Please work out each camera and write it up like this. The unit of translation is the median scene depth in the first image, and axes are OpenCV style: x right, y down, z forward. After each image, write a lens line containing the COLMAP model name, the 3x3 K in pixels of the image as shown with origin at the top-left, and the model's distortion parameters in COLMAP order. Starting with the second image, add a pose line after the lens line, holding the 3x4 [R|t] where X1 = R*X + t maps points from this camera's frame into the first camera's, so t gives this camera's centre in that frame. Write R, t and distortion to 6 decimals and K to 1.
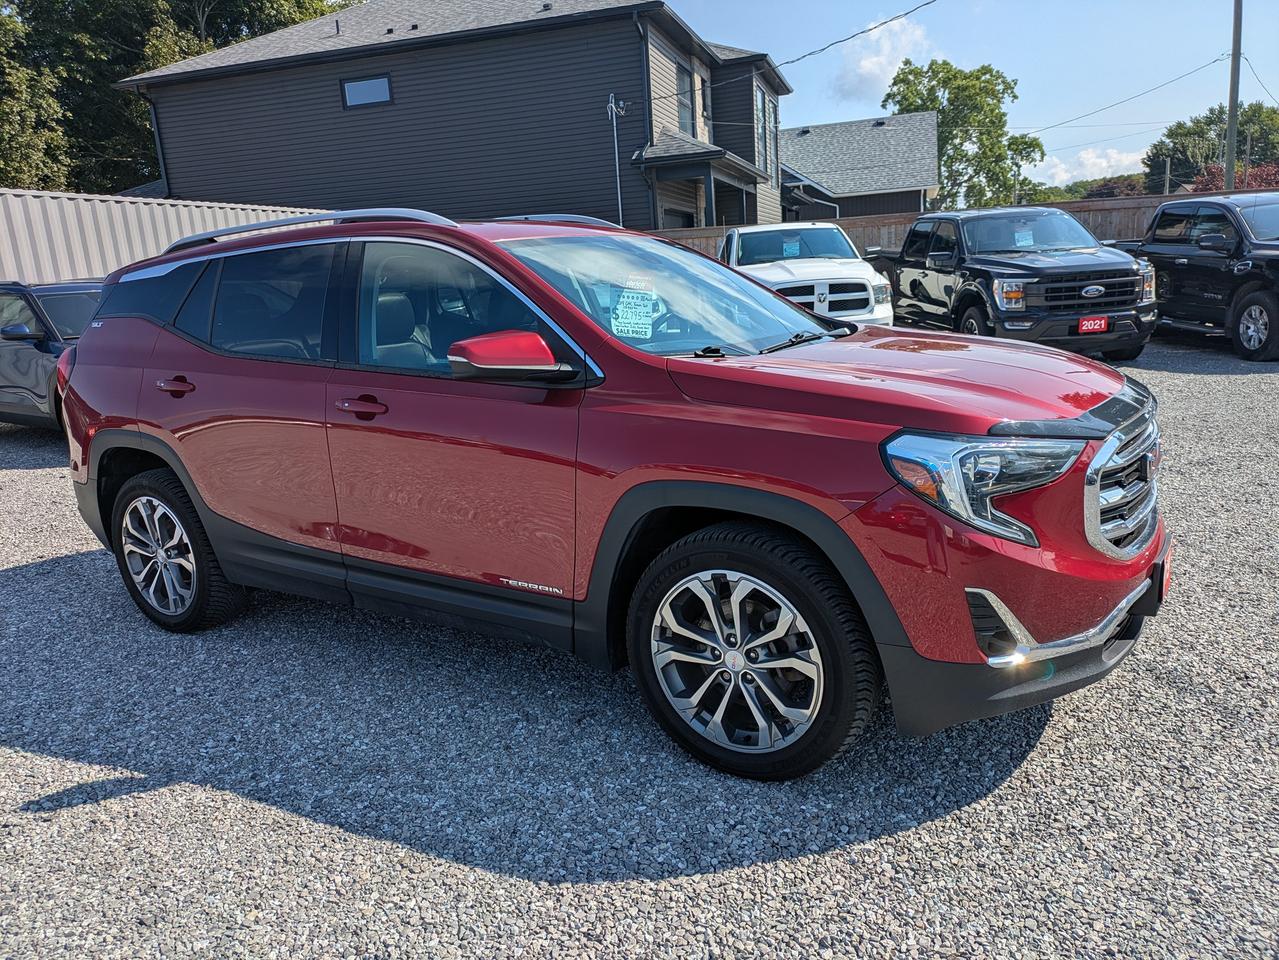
lens RADIAL K [[940.1, 0, 635.8], [0, 940.1, 478.0], [0, 0, 1]] dist [0.024641, -0.000798]
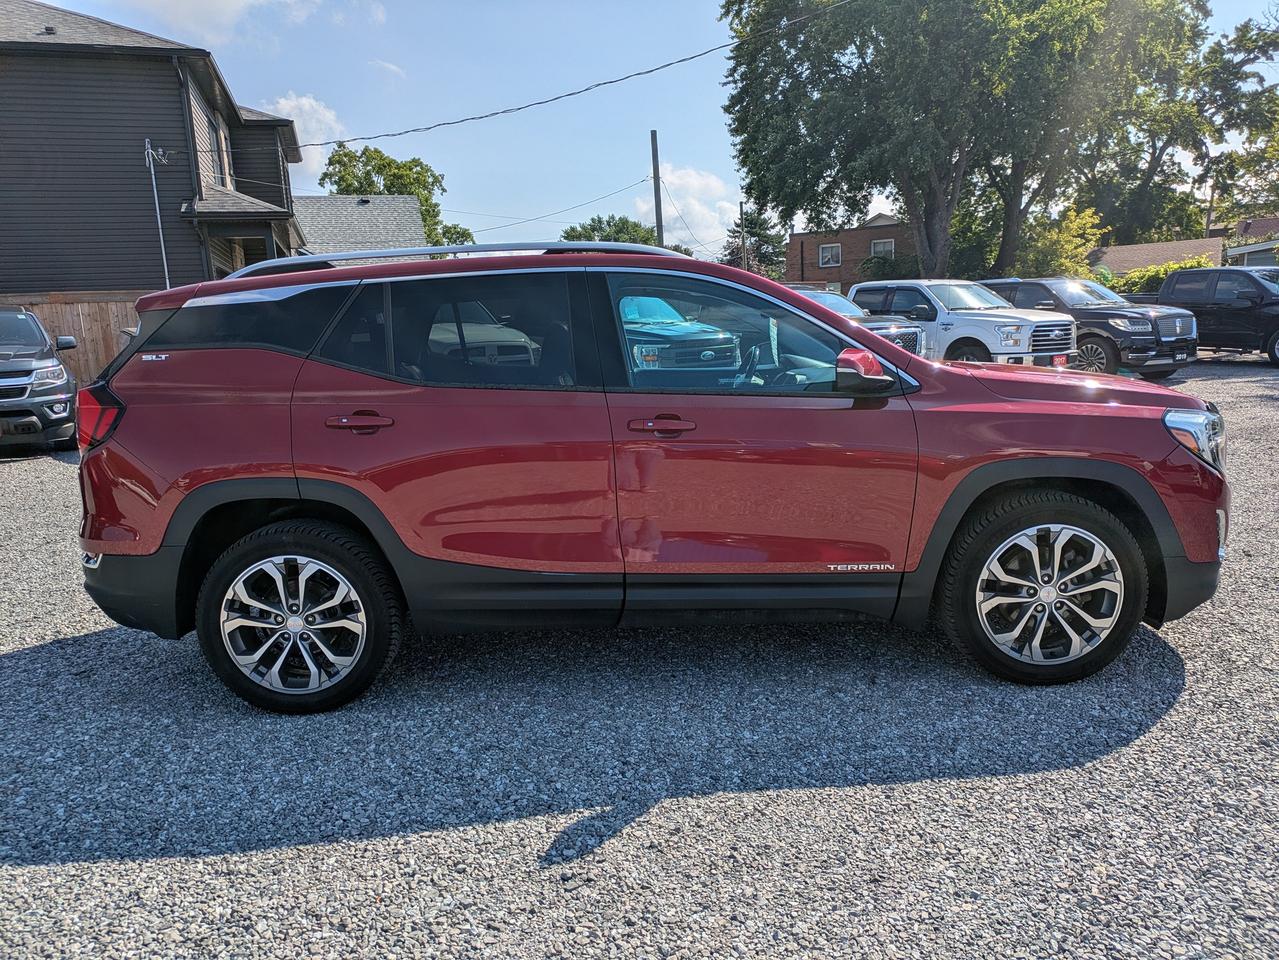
lens RADIAL K [[940.1, 0, 637.2], [0, 940.1, 474.0], [0, 0, 1]] dist [0.024641, -0.000798]
pose [[0.840043, -0.057844, 0.539427, -0.257348], [0.101616, 0.993479, -0.051712, 0.008442], [-0.532918, 0.098255, 0.840443, 0.040579]]
